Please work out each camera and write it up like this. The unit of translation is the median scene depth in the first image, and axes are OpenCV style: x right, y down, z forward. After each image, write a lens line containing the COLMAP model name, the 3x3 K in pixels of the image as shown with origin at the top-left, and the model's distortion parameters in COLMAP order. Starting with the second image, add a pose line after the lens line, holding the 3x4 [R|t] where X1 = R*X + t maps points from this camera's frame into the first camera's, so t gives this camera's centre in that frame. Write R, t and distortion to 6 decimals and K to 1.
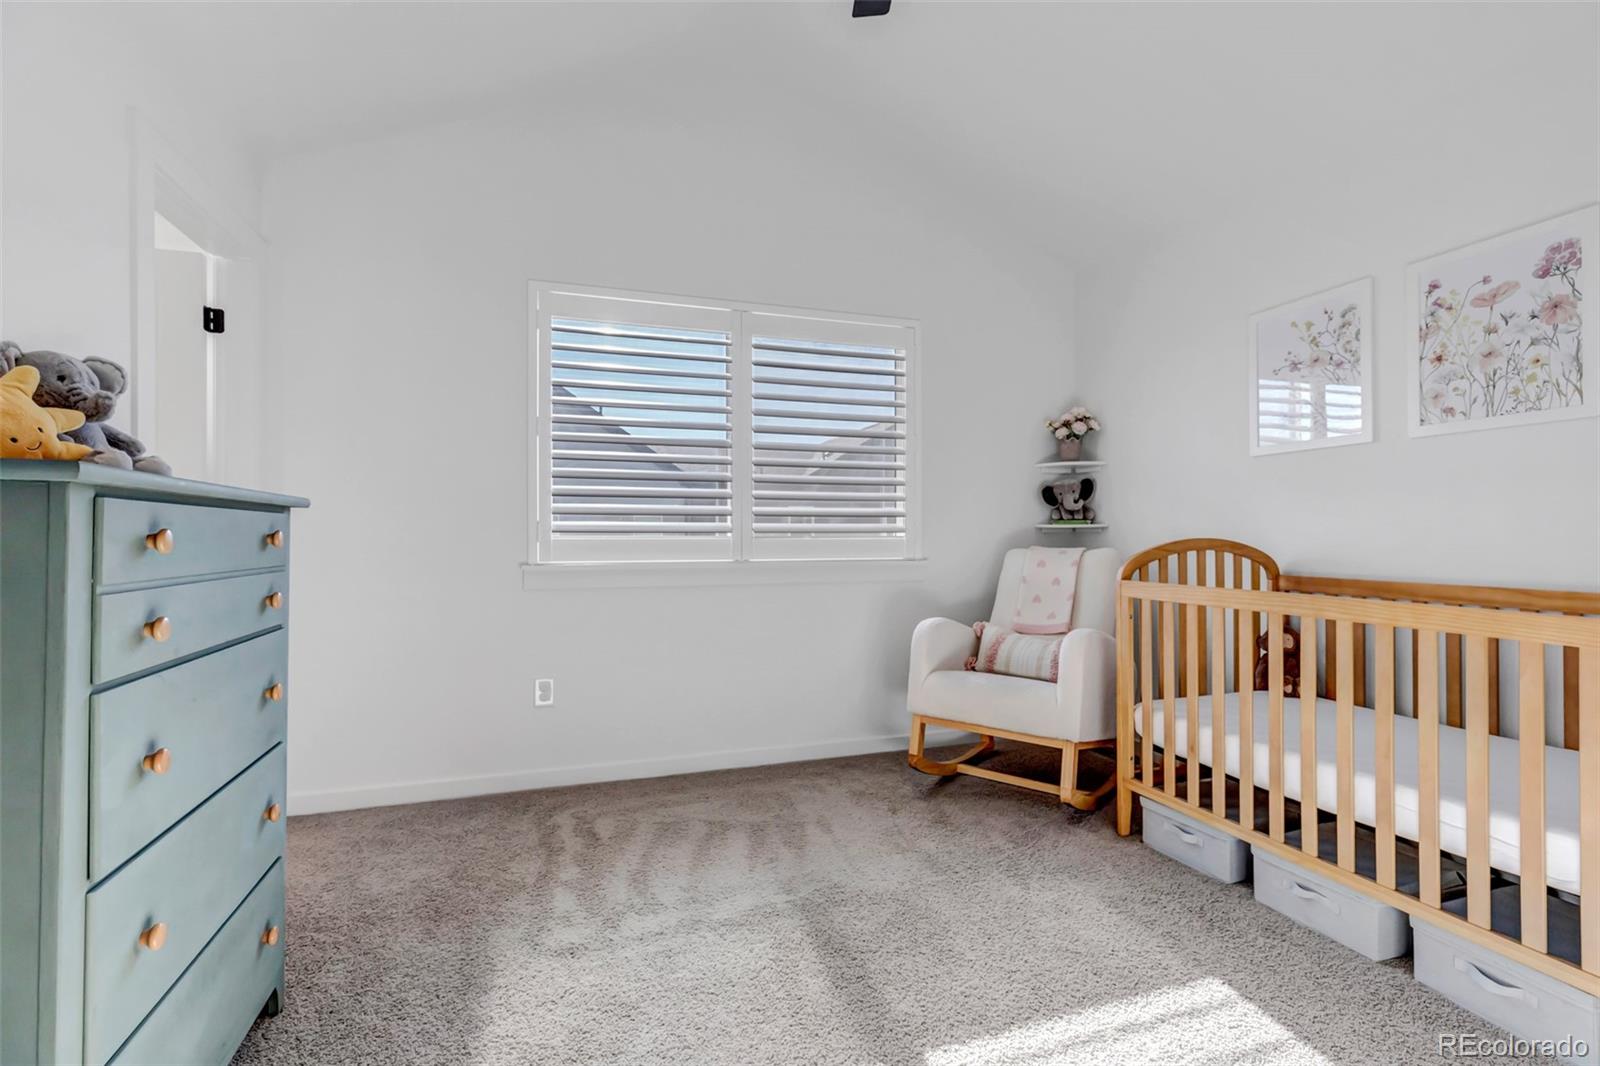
lens RADIAL K [[727.9, 0, 794.0], [0, 727.9, 533.6], [0, 0, 1]] dist [0.000847, 0.001311]
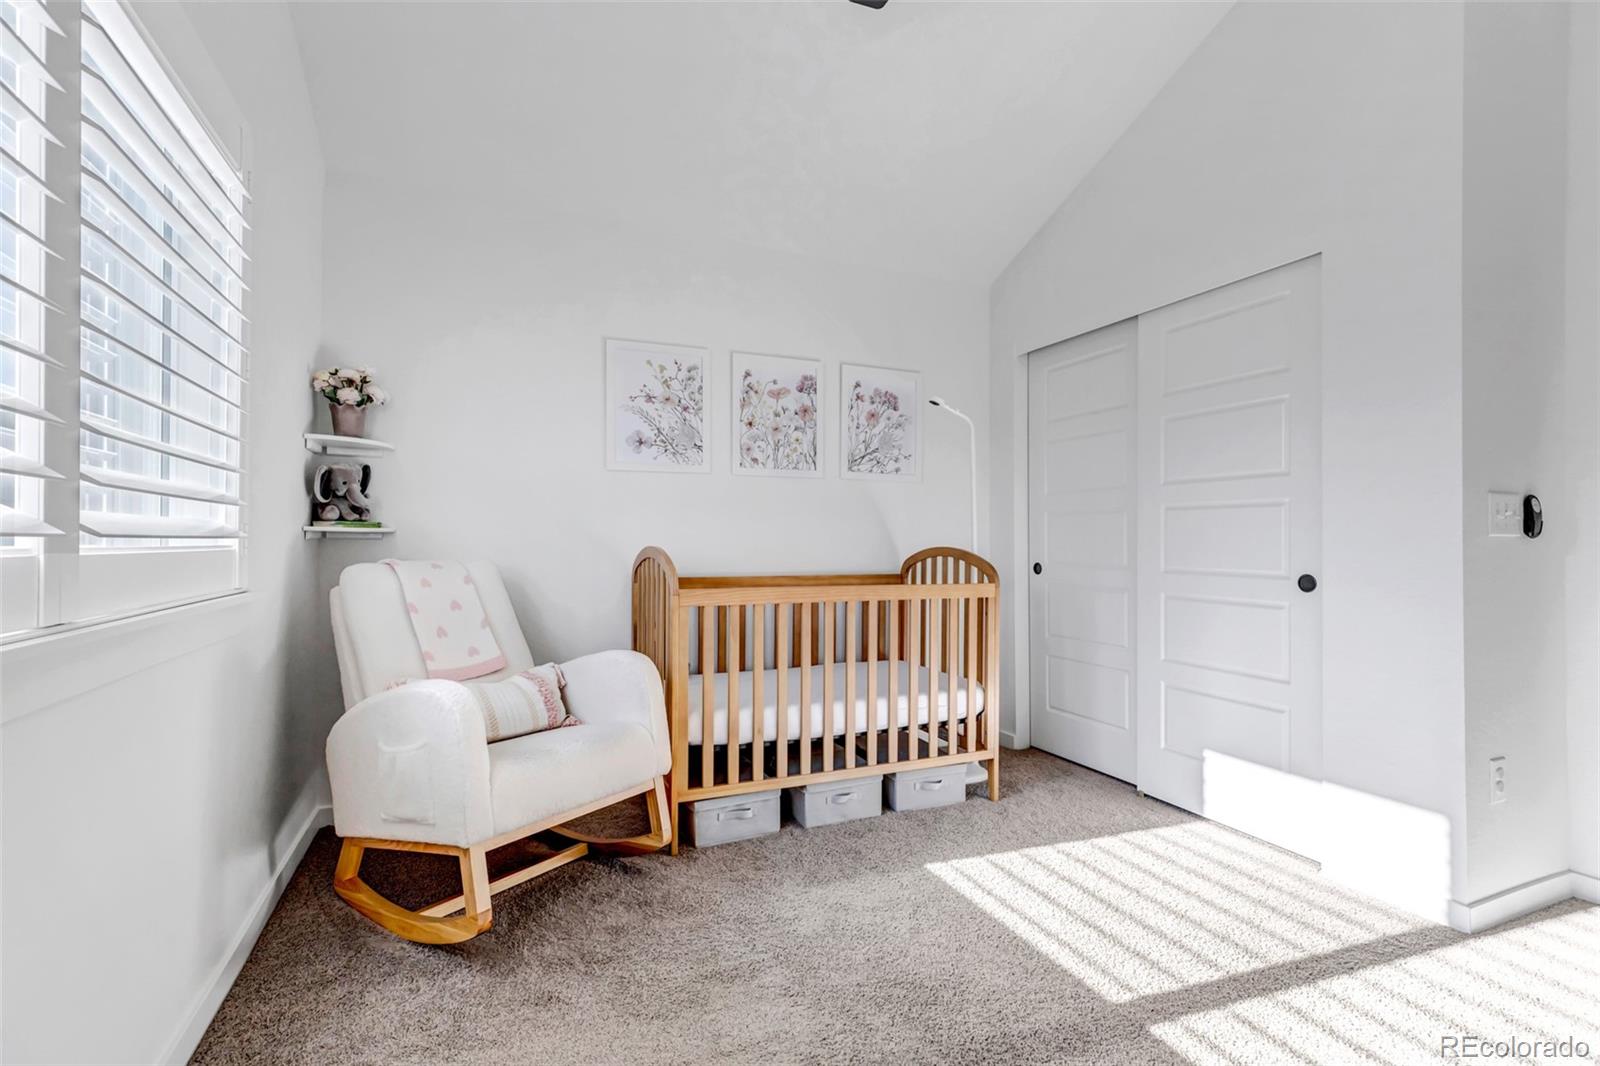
lens RADIAL K [[727.9, 0, 794.0], [0, 727.9, 533.6], [0, 0, 1]] dist [0.000847, 0.001311]
pose [[-0.079956, 0.004888, 0.996786, -0.599908], [-0.009163, 0.999942, -0.005639, -0.010217], [-0.996756, -0.009584, -0.079906, 1.040269]]
